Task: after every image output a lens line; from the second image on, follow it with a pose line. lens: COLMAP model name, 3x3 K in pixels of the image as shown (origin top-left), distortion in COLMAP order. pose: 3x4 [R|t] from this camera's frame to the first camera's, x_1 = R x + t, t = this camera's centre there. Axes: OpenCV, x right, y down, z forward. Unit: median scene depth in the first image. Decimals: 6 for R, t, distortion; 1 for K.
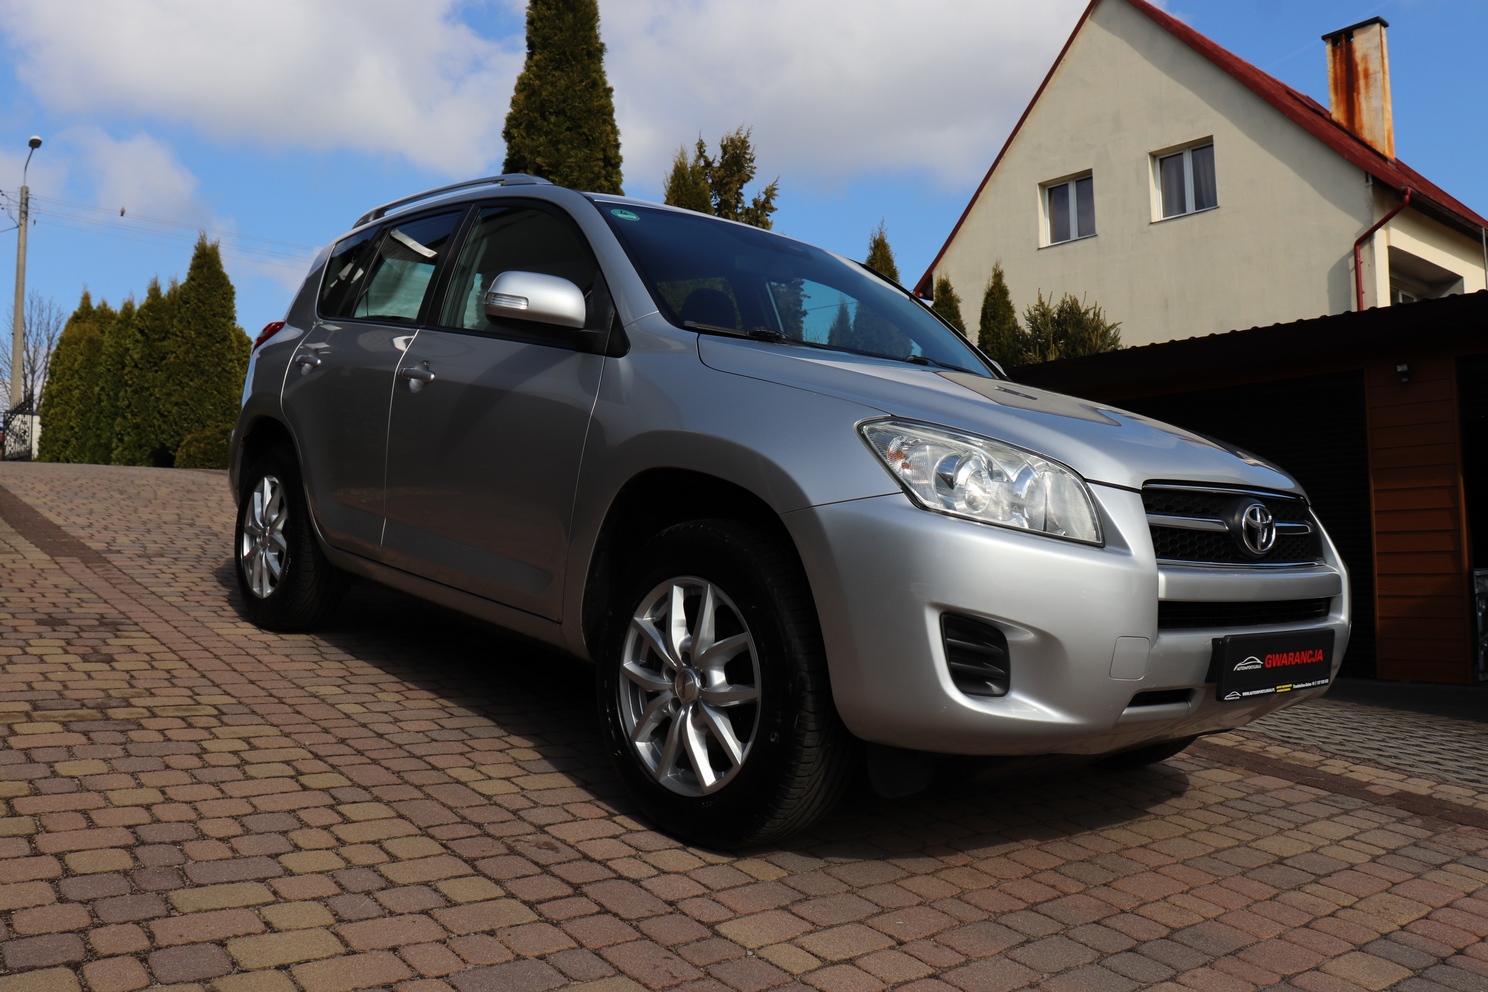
lens RADIAL K [[1227.3, 0, 741.8], [0, 1227.3, 496.5], [0, 0, 1]] dist [-0.184405, 0.159997]
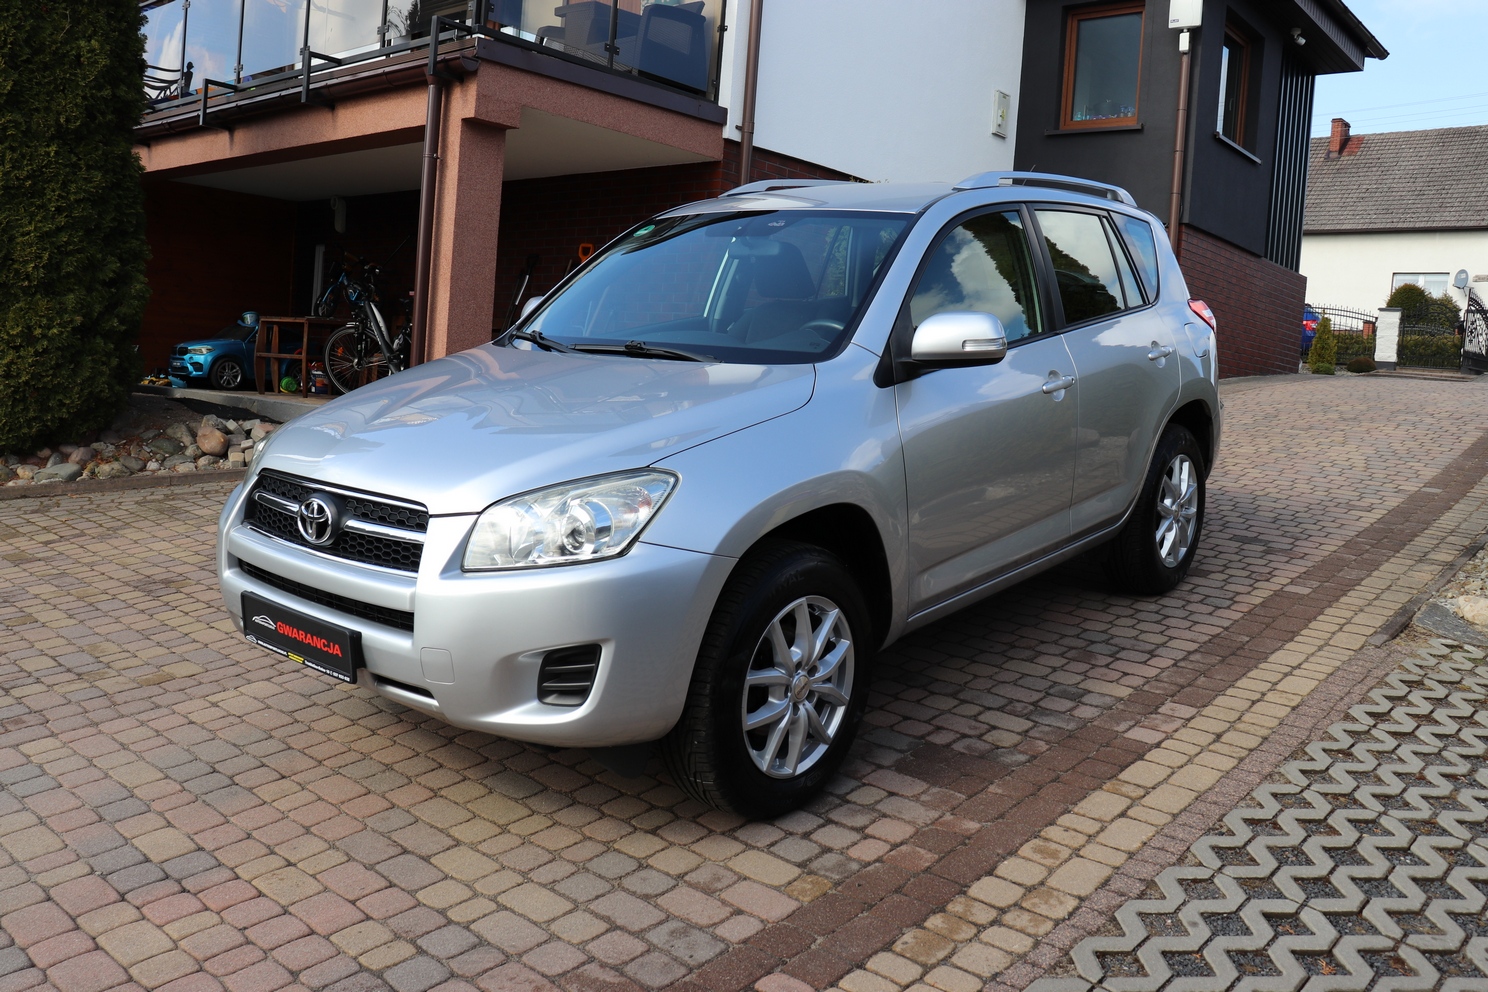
lens RADIAL K [[1227.3, 0, 717.5], [0, 1227.3, 509.3], [0, 0, 1]] dist [-0.184405, 0.159997]
pose [[0.139522, 0.116004, -0.983401, 1.628939], [-0.015280, 0.993248, 0.114998, -0.123931], [0.990101, -0.001018, 0.140353, 1.220501]]
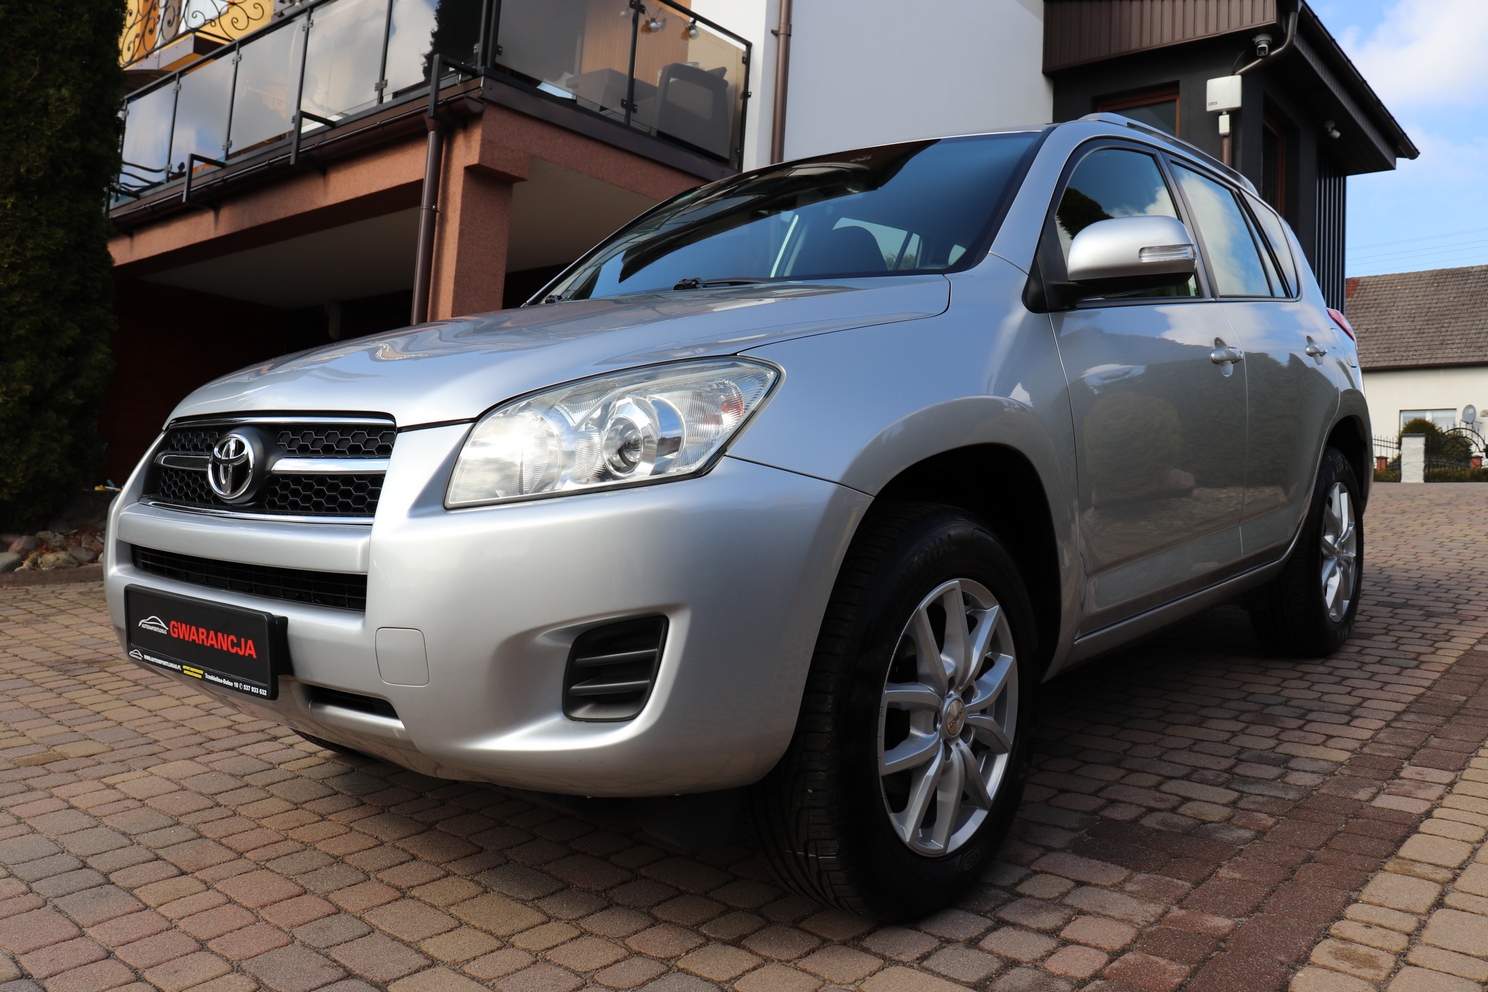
lens RADIAL K [[1227.3, 0, 721.7], [0, 1227.3, 500.0], [0, 0, 1]] dist [-0.184405, 0.159997]
pose [[0.142500, -0.024458, -0.989493, 1.247603], [-0.005634, 0.999658, -0.025521, 0.066200], [0.989779, 0.009211, 0.142314, 1.204518]]
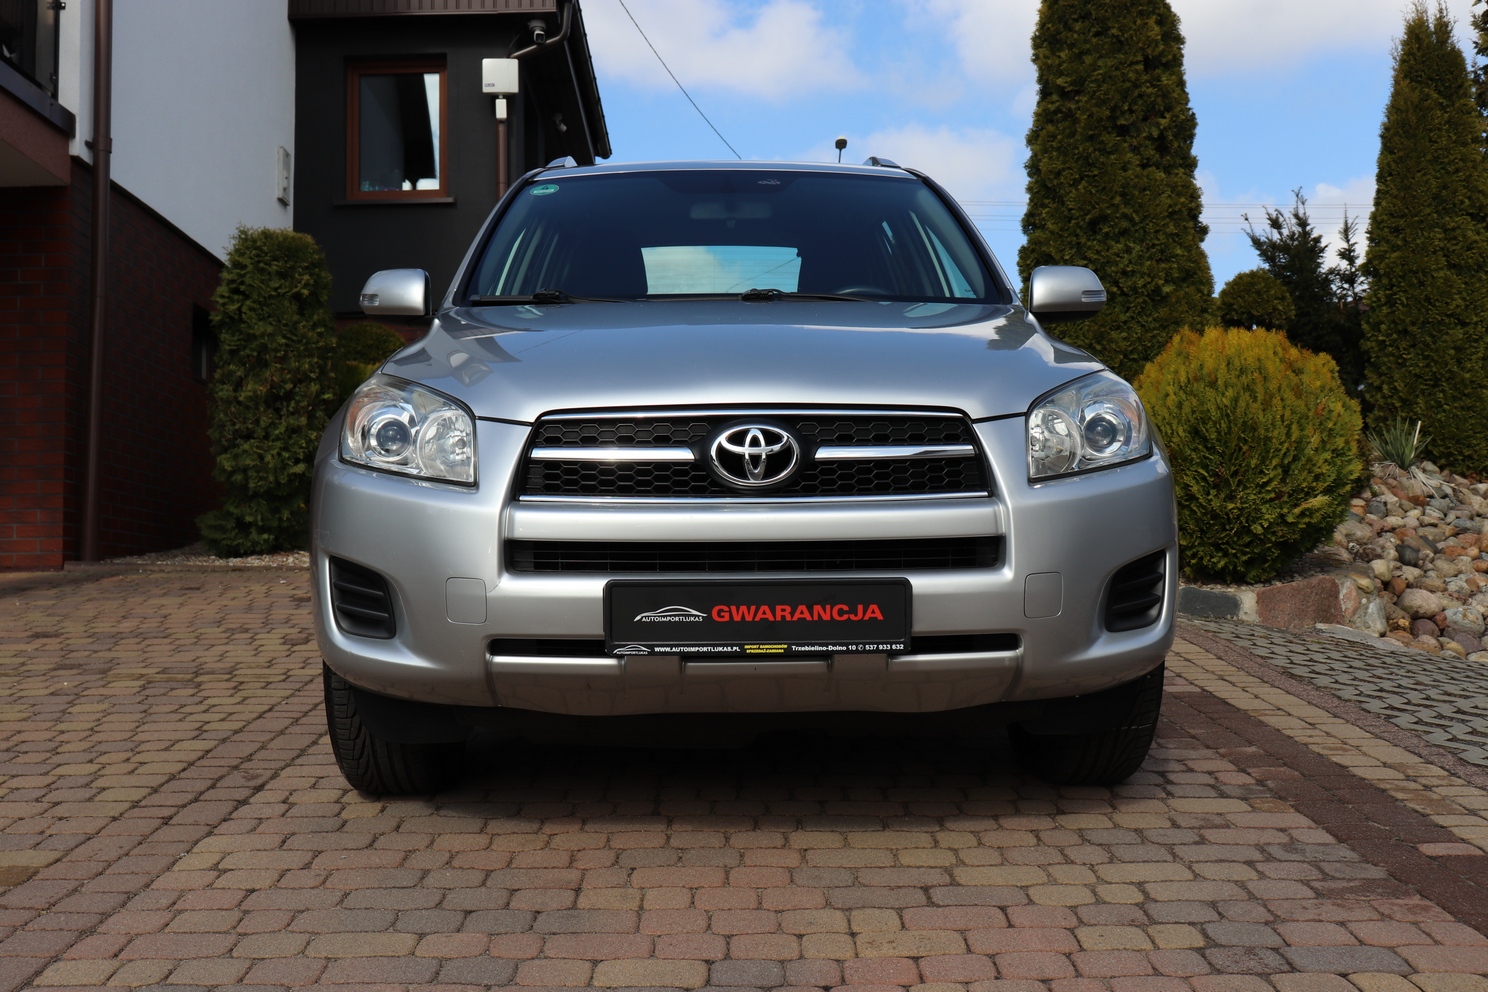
lens RADIAL K [[1484.8, 0, 722.5], [0, 1484.8, 506.4], [0, 0, 1]] dist [-0.040423, 0.000000]
pose [[0.772736, -0.053023, -0.632508, 1.061845], [0.054530, 0.998366, -0.017074, 0.078170], [0.632380, -0.021297, 0.774365, 0.190742]]
